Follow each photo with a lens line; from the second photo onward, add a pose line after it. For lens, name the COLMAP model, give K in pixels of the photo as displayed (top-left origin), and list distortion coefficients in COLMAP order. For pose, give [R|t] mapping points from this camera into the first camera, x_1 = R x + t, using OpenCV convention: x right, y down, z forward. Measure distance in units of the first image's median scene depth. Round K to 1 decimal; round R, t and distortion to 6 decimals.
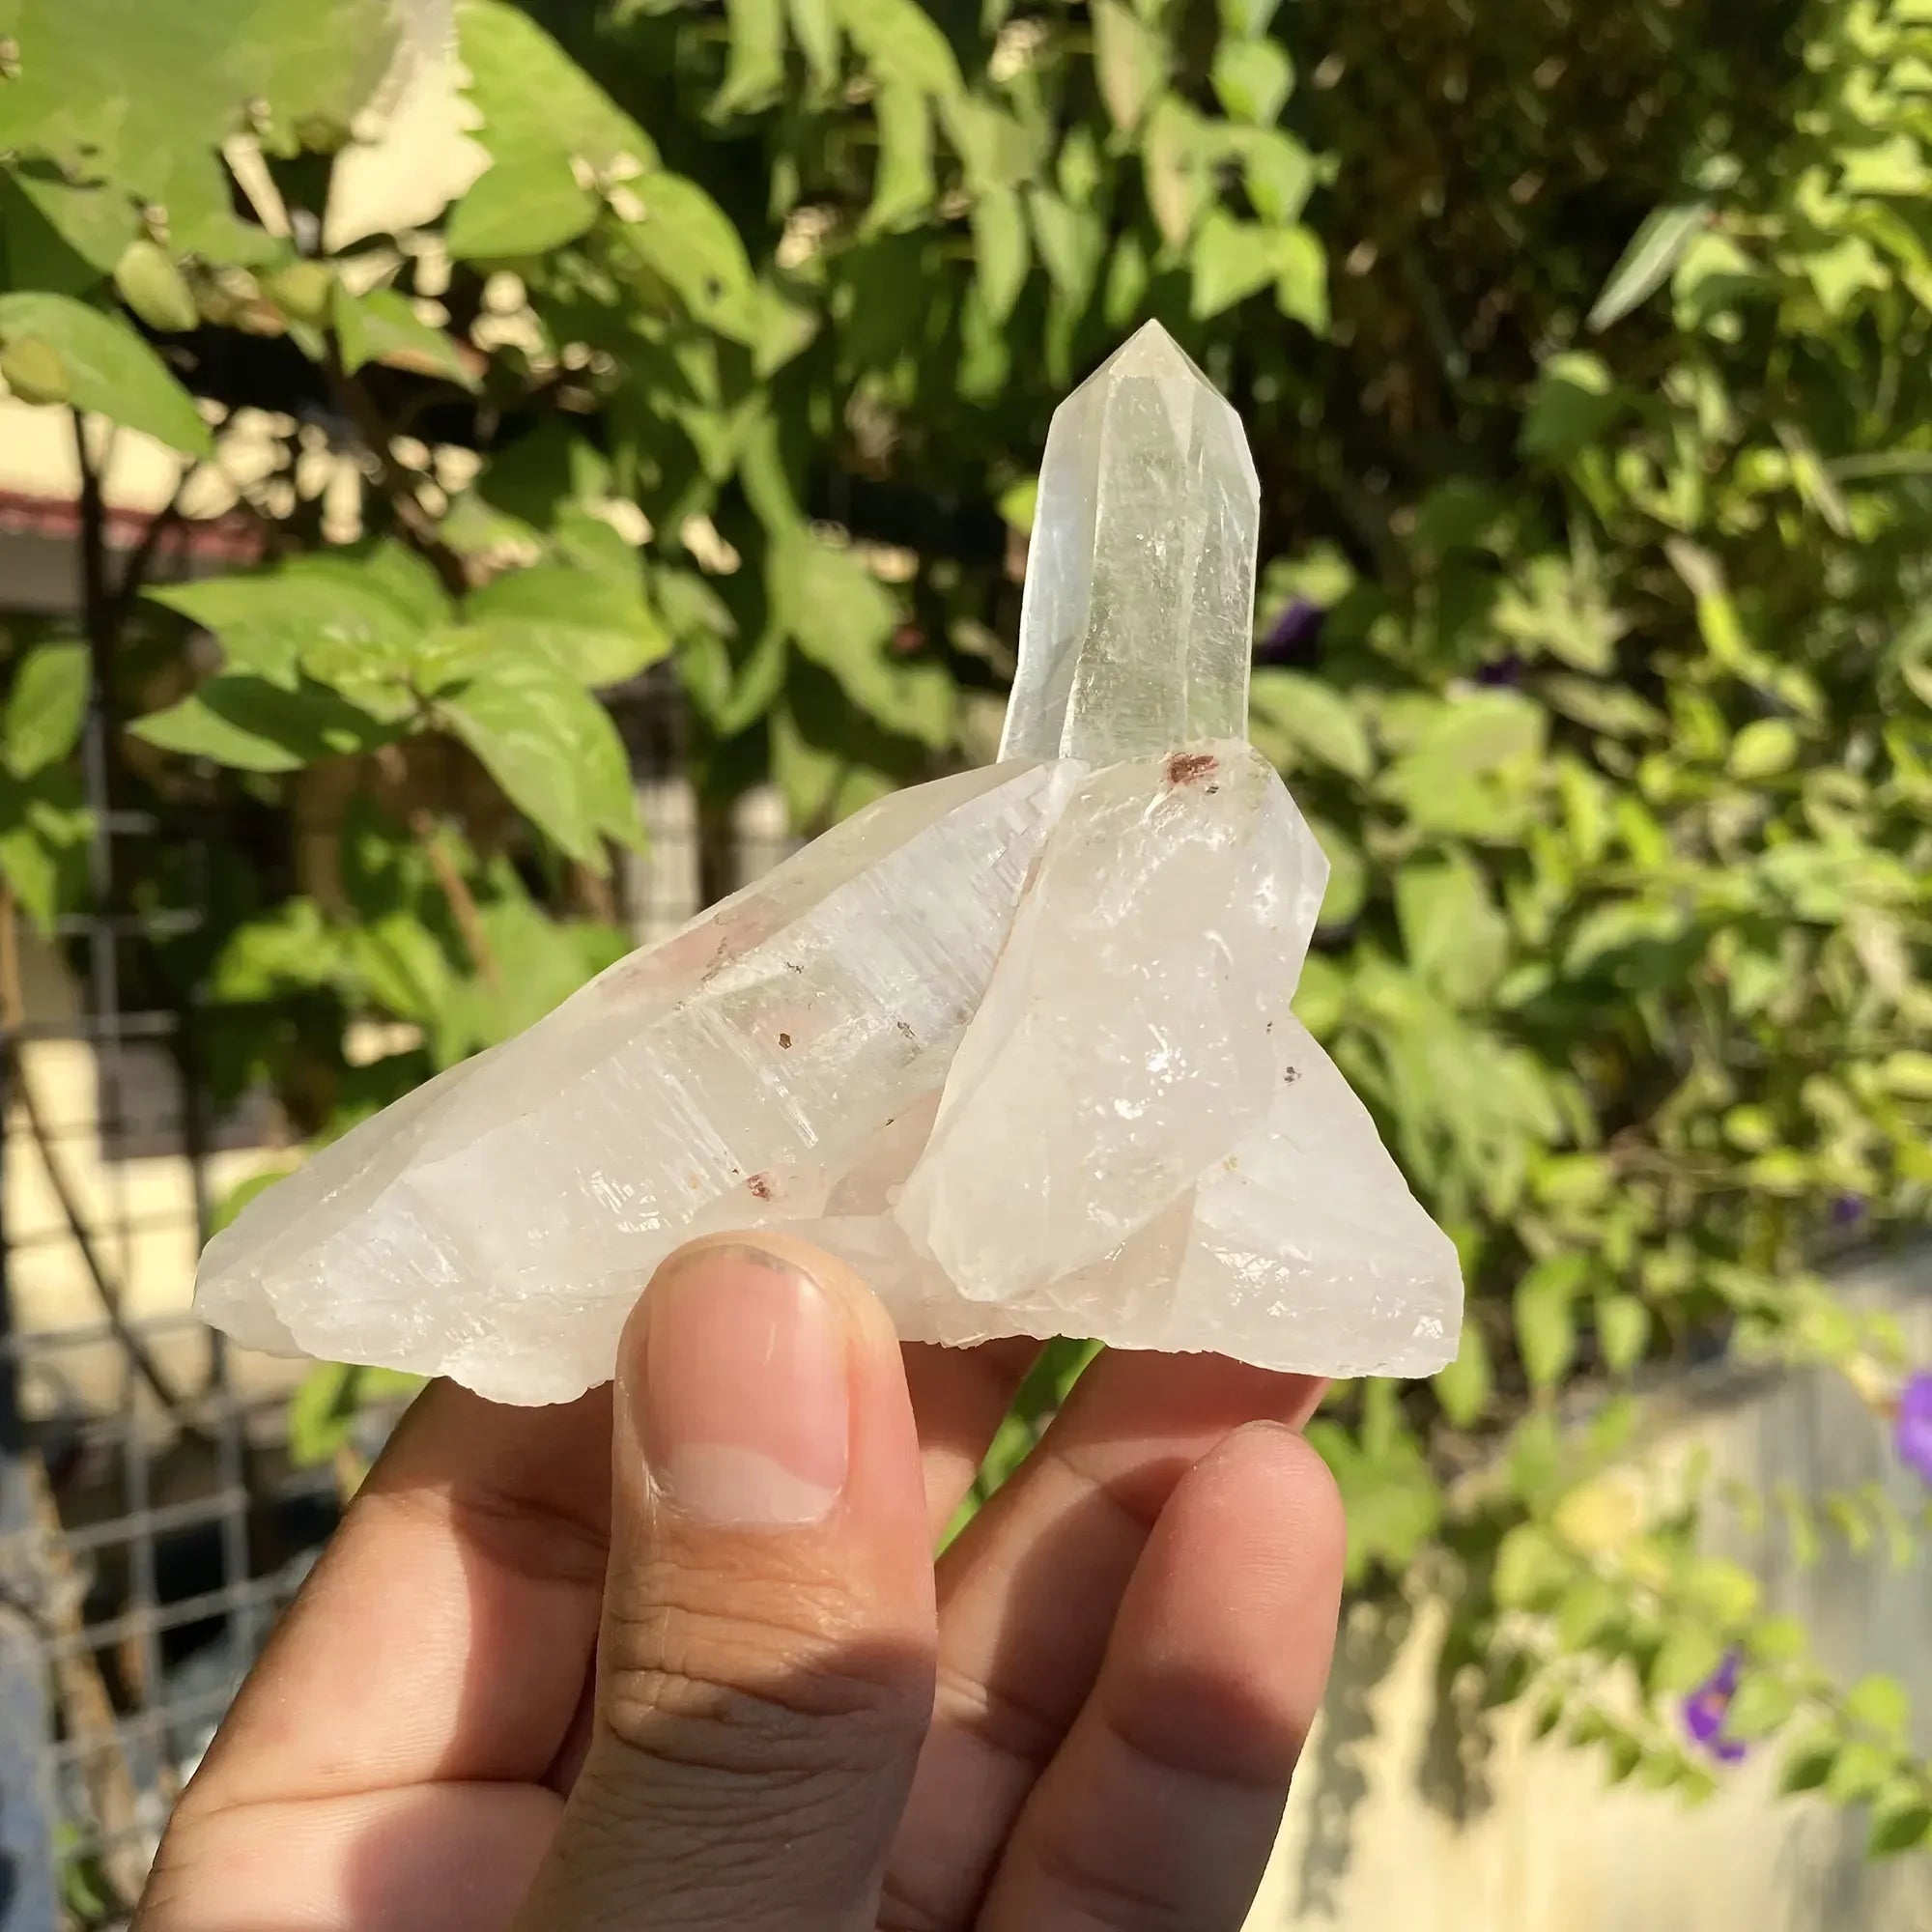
lens RADIAL K [[3128.7, 0, 966.0], [0, 3128.7, 966.0], [0, 0, 1]] dist [-0.027252, -0.109859]
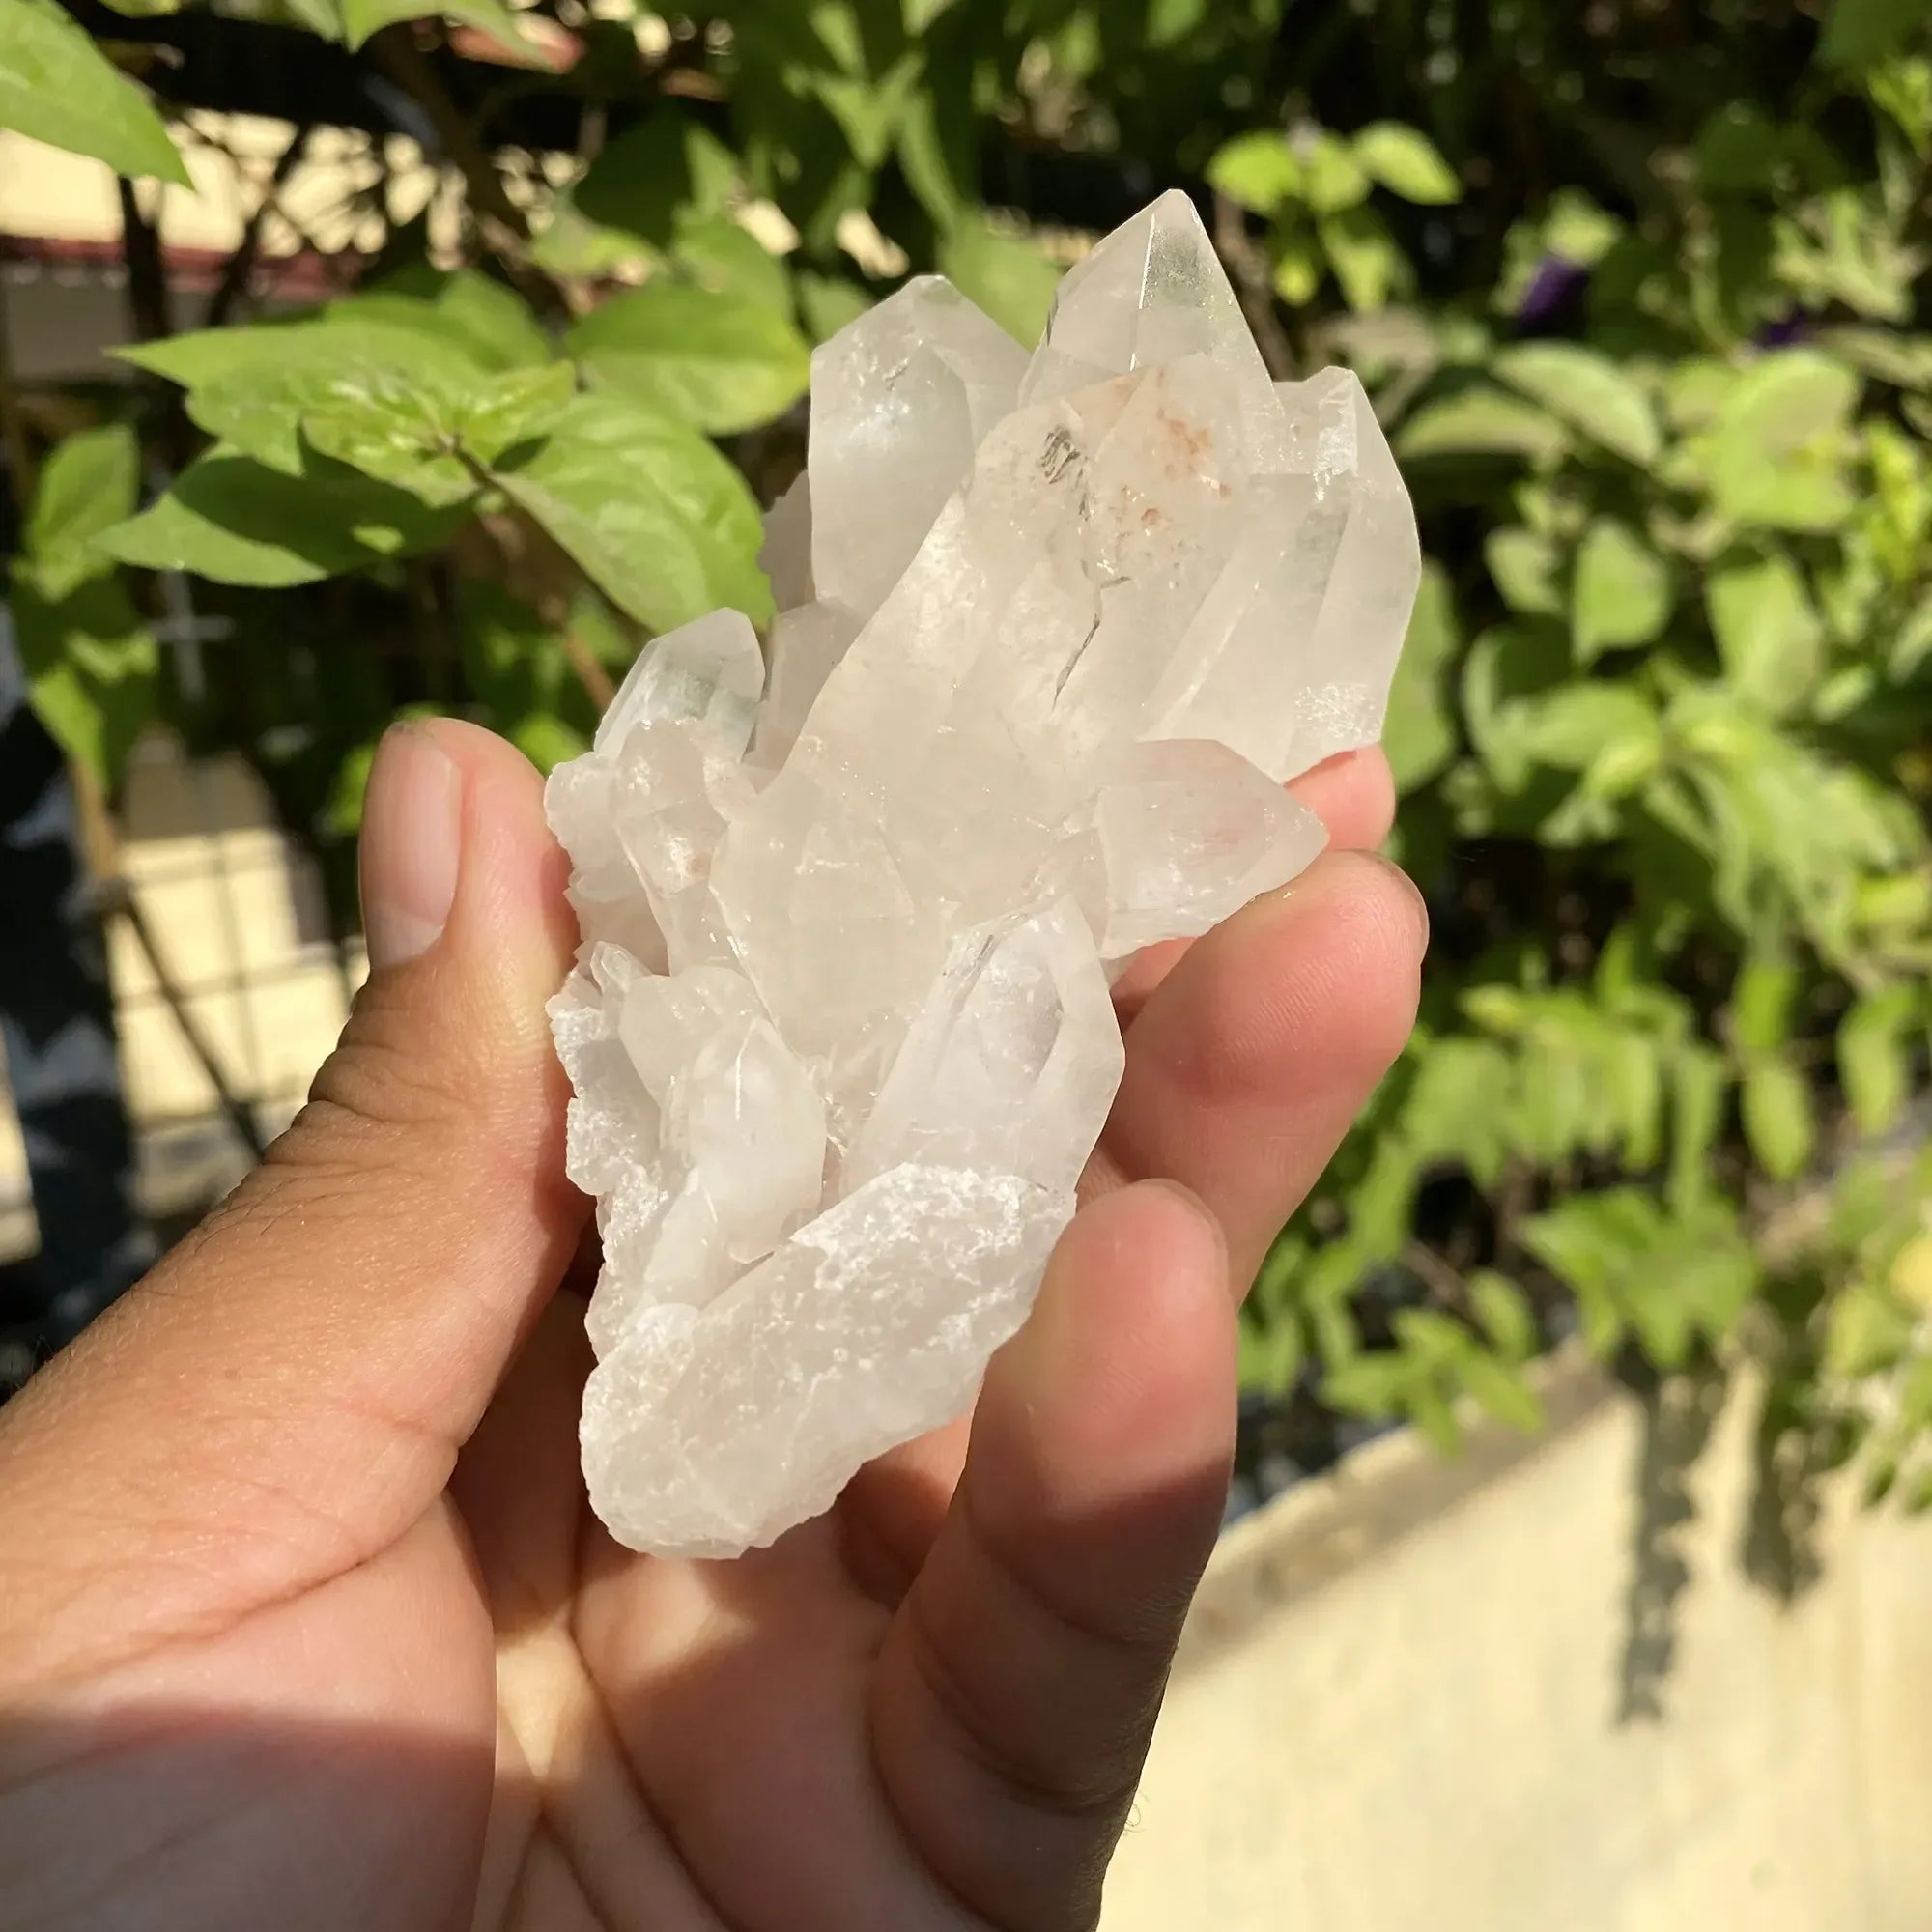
lens RADIAL K [[3128.7, 0, 966.0], [0, 3128.7, 966.0], [0, 0, 1]] dist [-0.027252, -0.109859]
pose [[0.995225, -0.066428, -0.071514, -0.007705], [0.072587, 0.993536, 0.087273, -0.012580], [0.065255, -0.092048, 0.993614, 0.130841]]
